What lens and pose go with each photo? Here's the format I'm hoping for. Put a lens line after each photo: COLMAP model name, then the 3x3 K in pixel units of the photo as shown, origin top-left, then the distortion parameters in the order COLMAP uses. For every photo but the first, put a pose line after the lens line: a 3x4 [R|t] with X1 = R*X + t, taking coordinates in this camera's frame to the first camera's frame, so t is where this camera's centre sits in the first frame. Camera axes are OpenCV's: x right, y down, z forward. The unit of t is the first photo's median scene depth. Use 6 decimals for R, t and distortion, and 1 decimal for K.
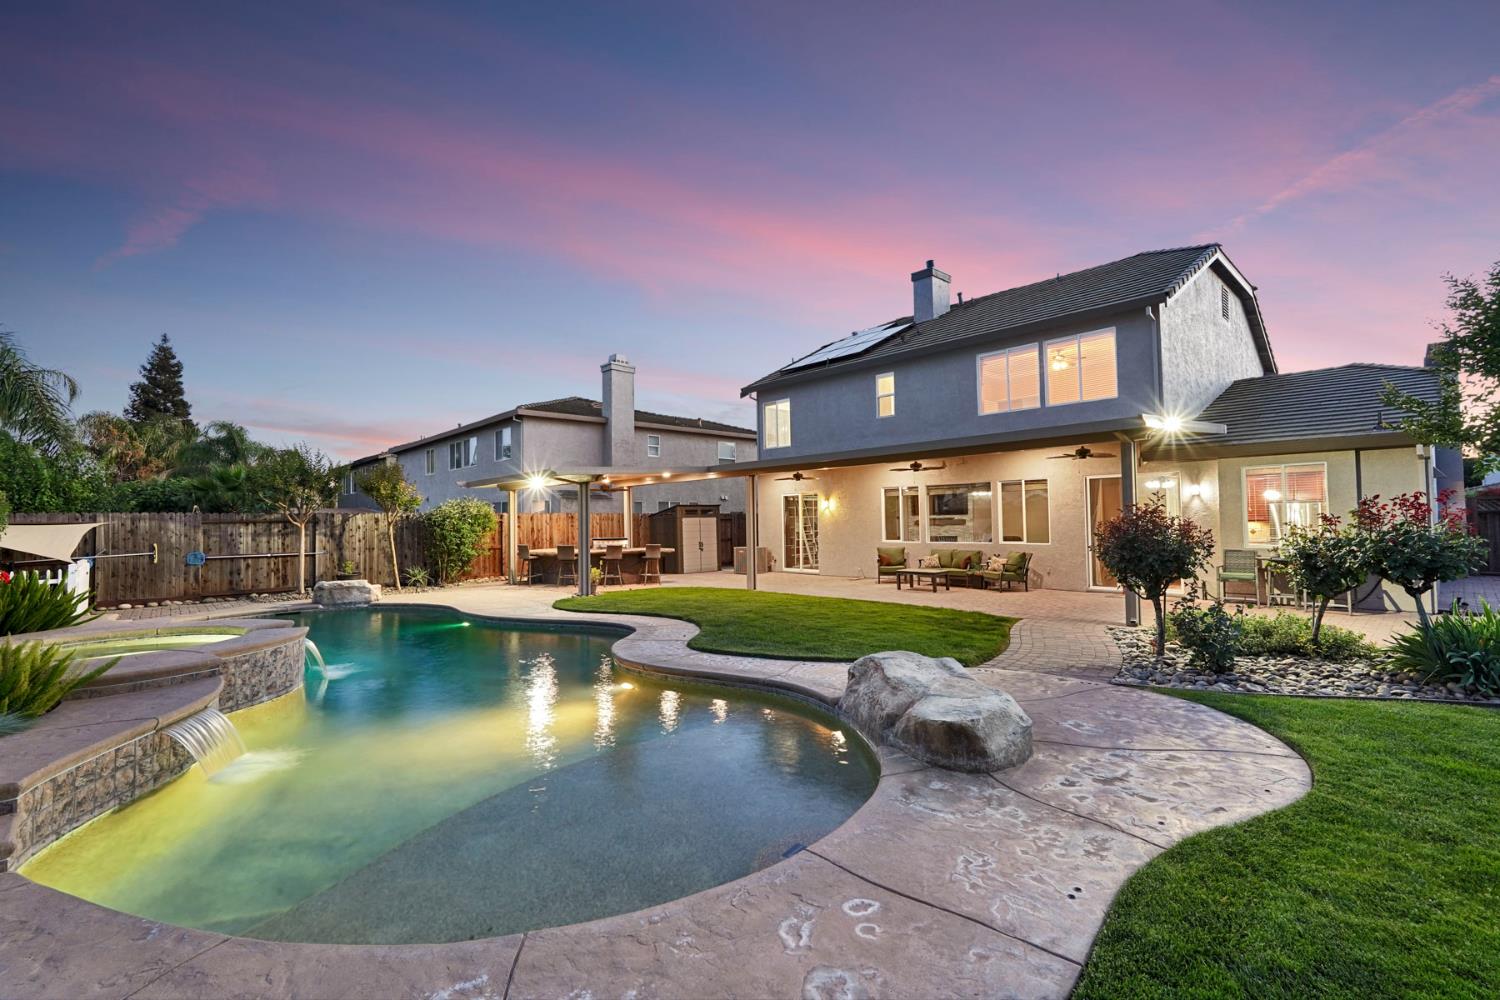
lens RADIAL K [[668.2, 0, 750.0], [0, 668.2, 500.0], [0, 0, 1]] dist [-0.001547, -0.000234]
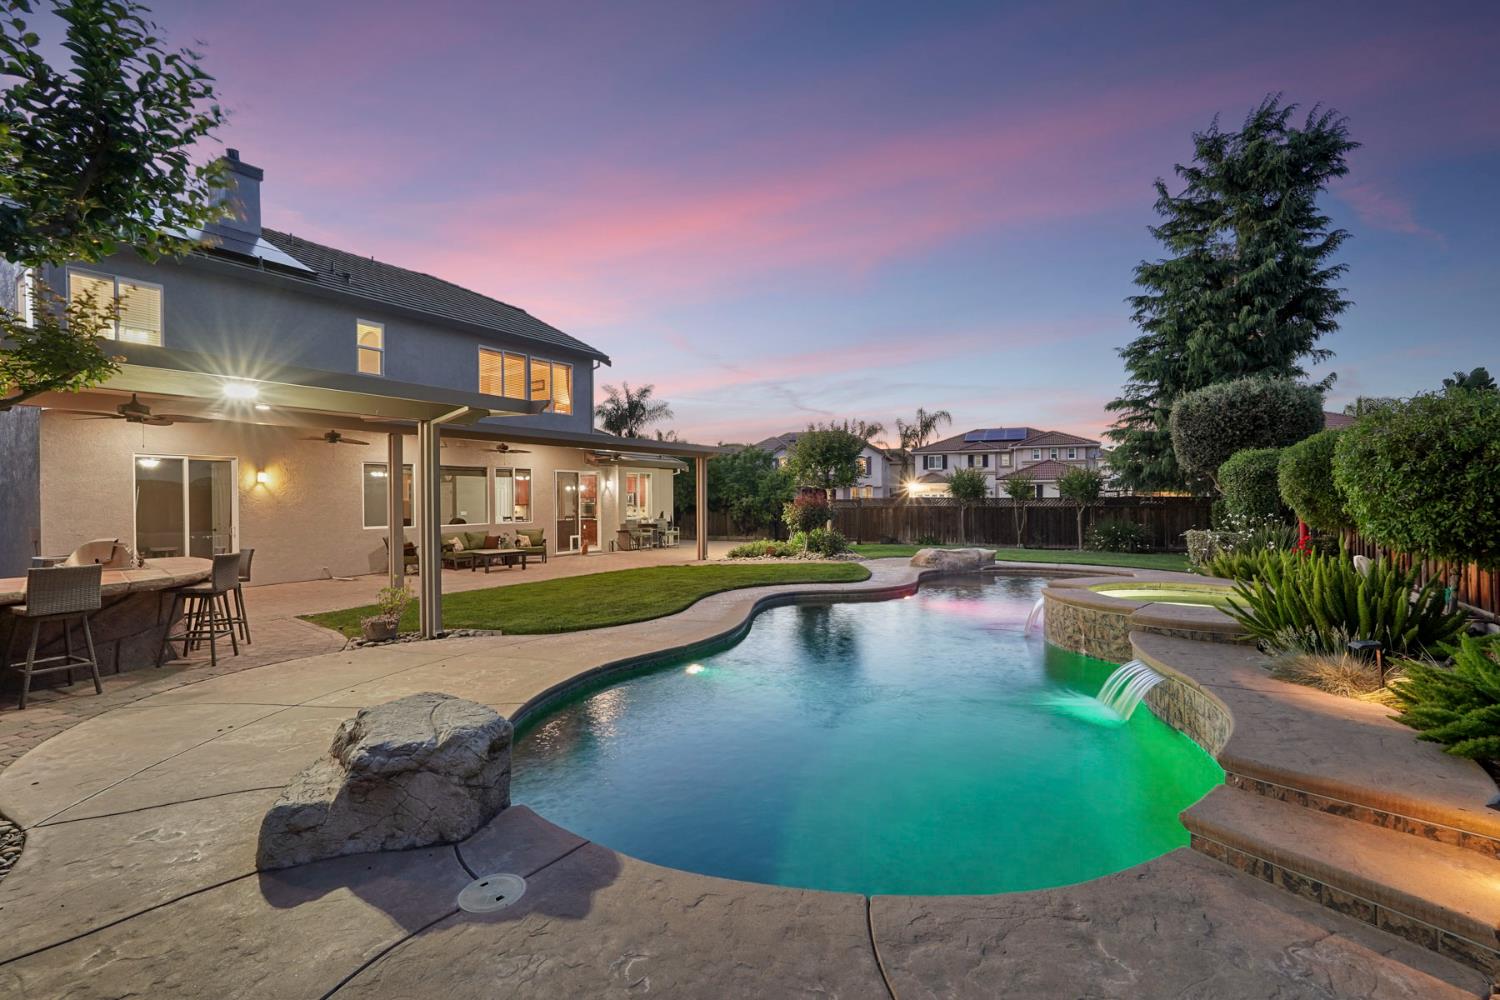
lens RADIAL K [[683.5, 0, 750.0], [0, 683.5, 500.0], [0, 0, 1]] dist [0.000992, 0.000153]
pose [[-0.227893, 0.016176, 0.973552, -0.732516], [-0.019808, 0.999578, -0.021245, 0.037099], [-0.973485, -0.024125, -0.227477, 0.763199]]
